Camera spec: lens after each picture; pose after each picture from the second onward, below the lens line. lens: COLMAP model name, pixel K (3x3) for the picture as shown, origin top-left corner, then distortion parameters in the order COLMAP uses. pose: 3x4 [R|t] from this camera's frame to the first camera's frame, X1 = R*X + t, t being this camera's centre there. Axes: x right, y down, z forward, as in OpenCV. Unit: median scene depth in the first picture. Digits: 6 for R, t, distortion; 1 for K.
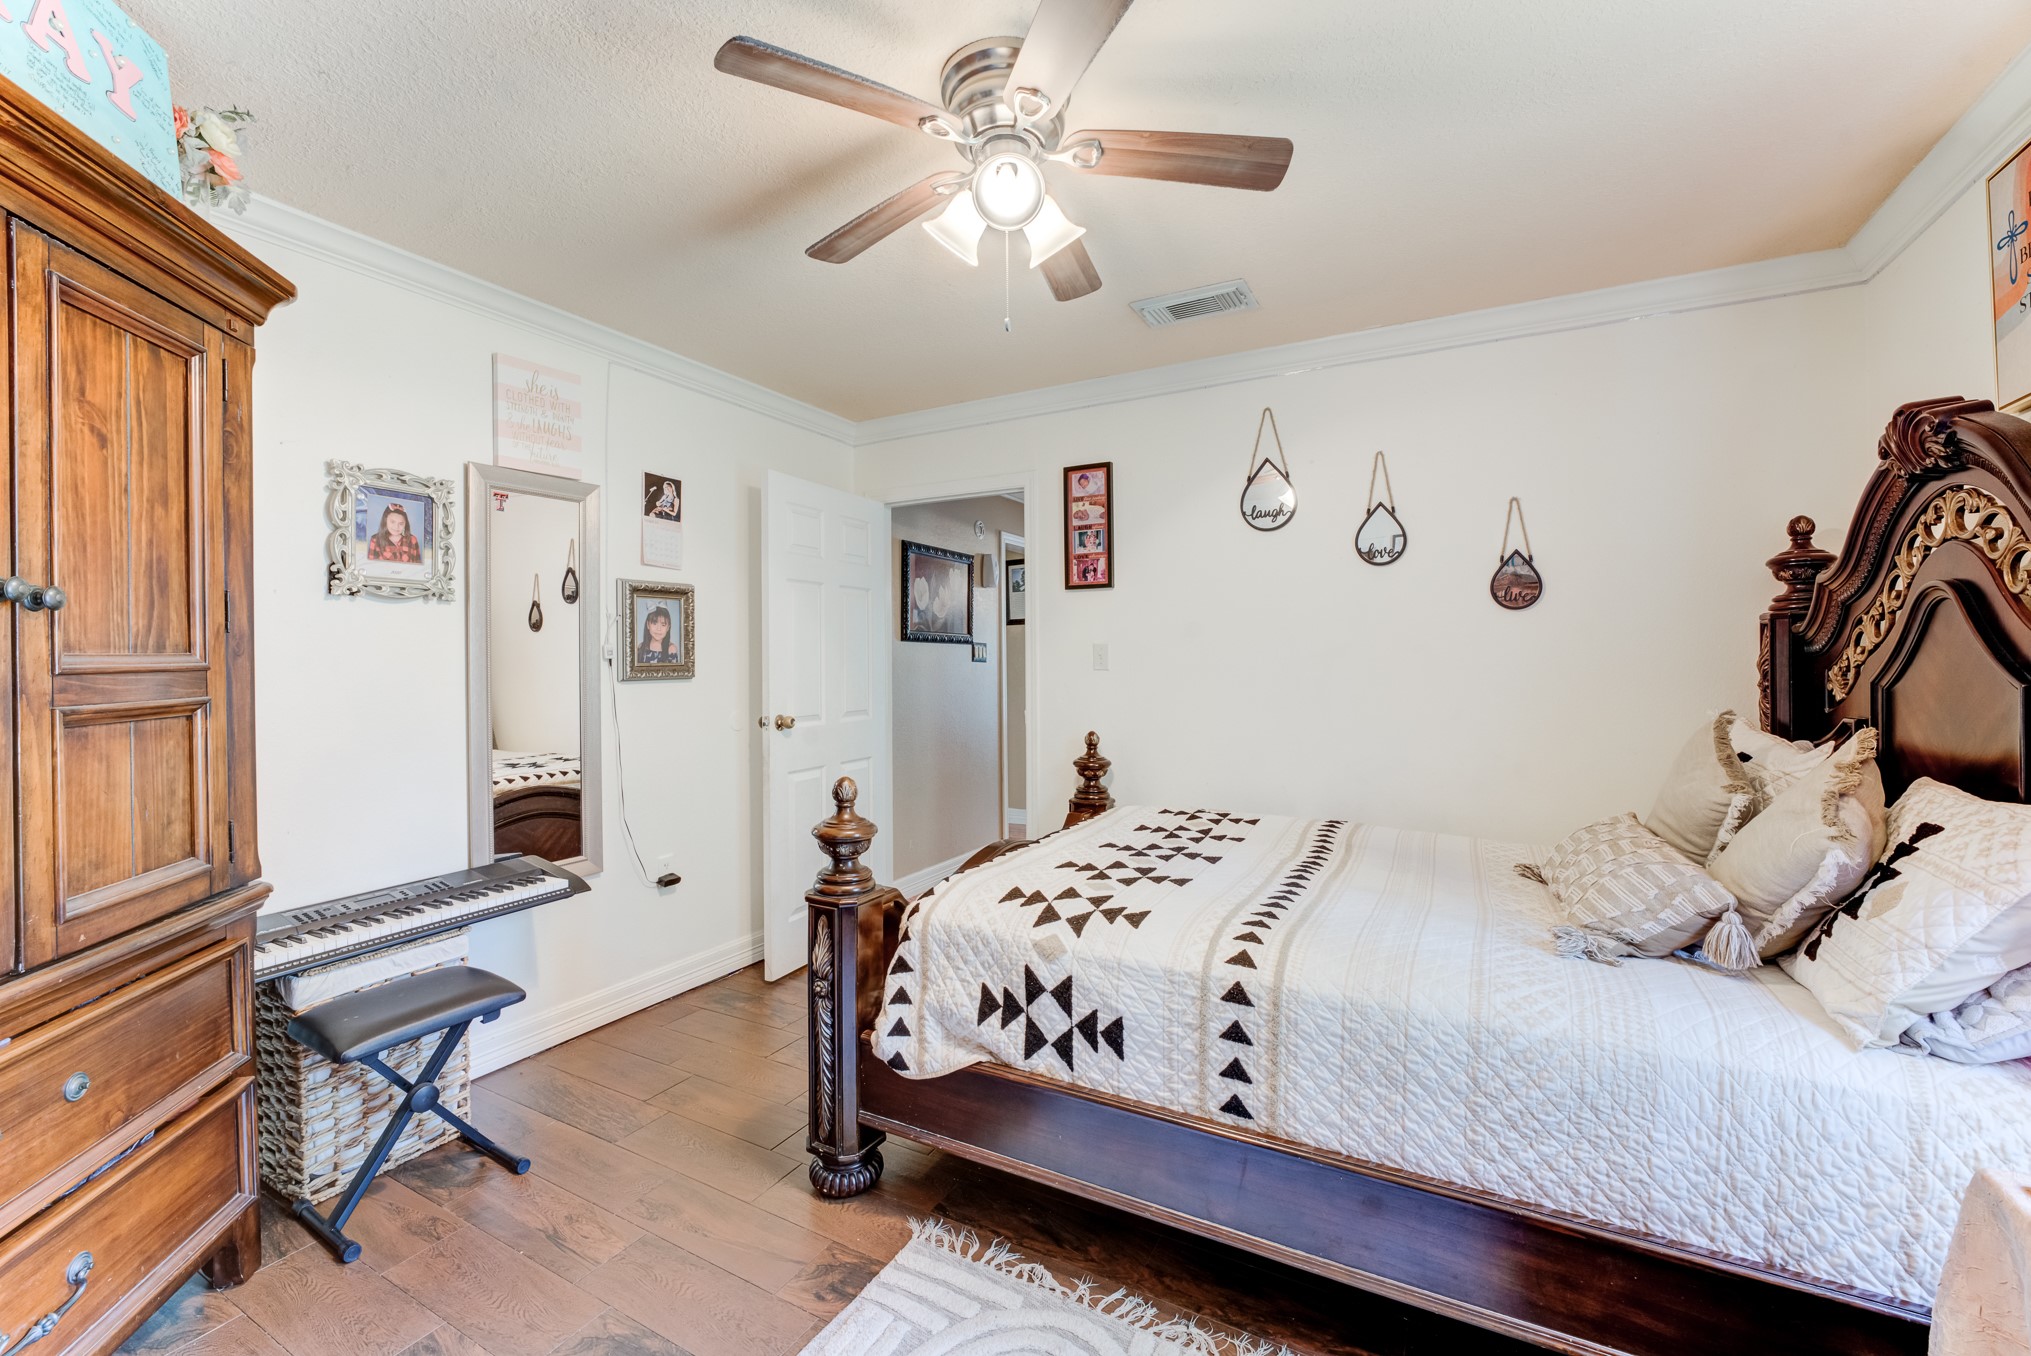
lens RADIAL K [[826.5, 0, 1019.2], [0, 826.5, 686.2], [0, 0, 1]] dist [-0.016521, -0.000327]
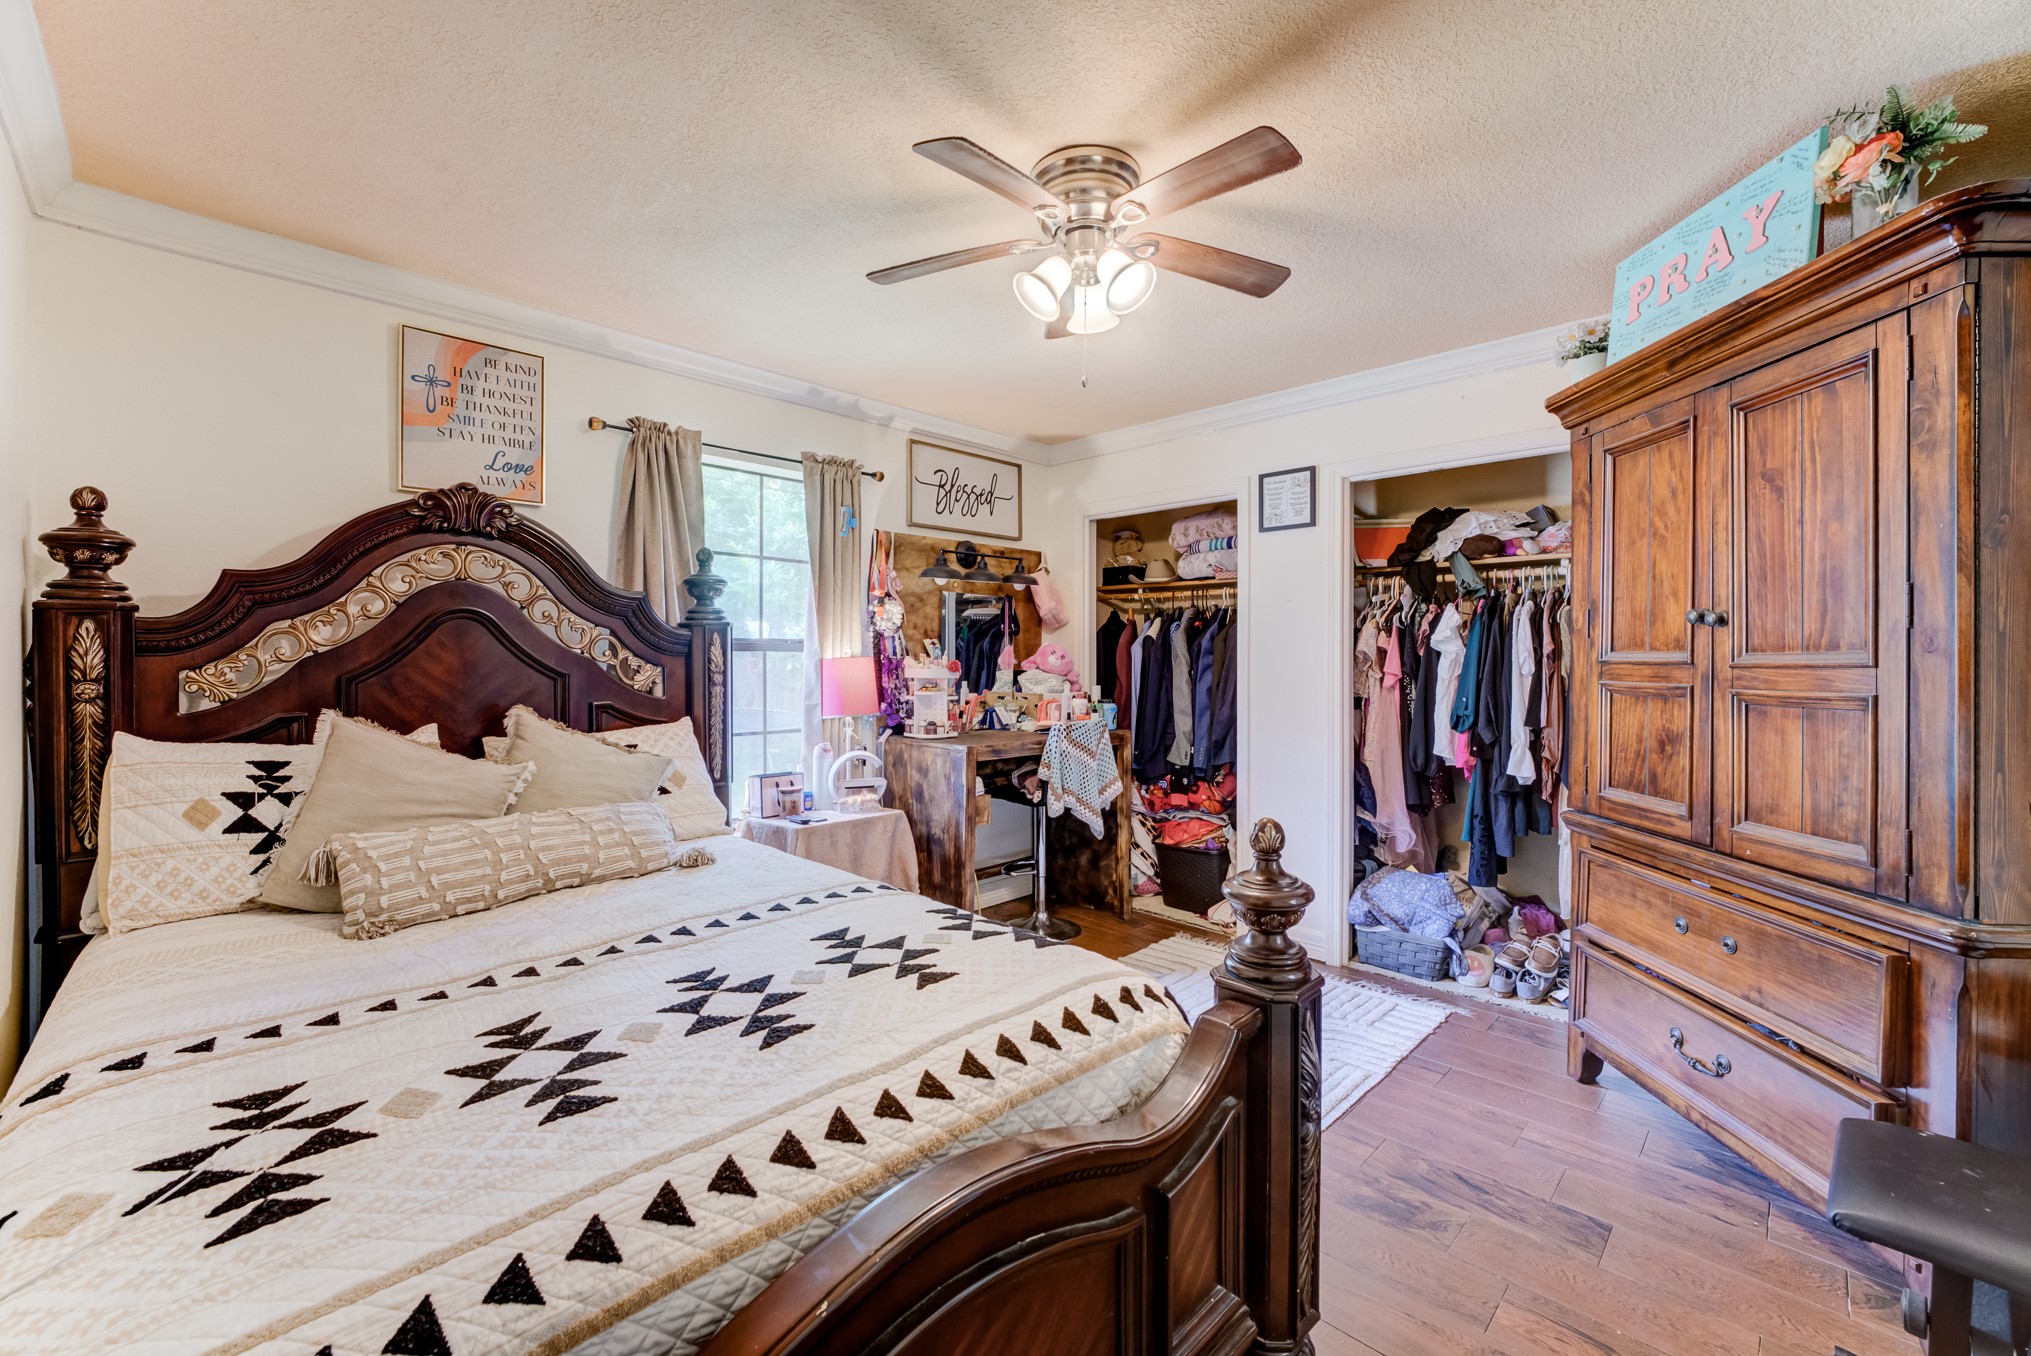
lens RADIAL K [[826.5, 0, 1019.2], [0, 826.5, 686.2], [0, 0, 1]] dist [-0.016521, -0.000327]
pose [[-0.964848, -0.004503, 0.262769, -0.264365], [0.011635, 0.998141, 0.059827, -0.075582], [-0.262549, 0.060782, -0.963002, 2.466968]]
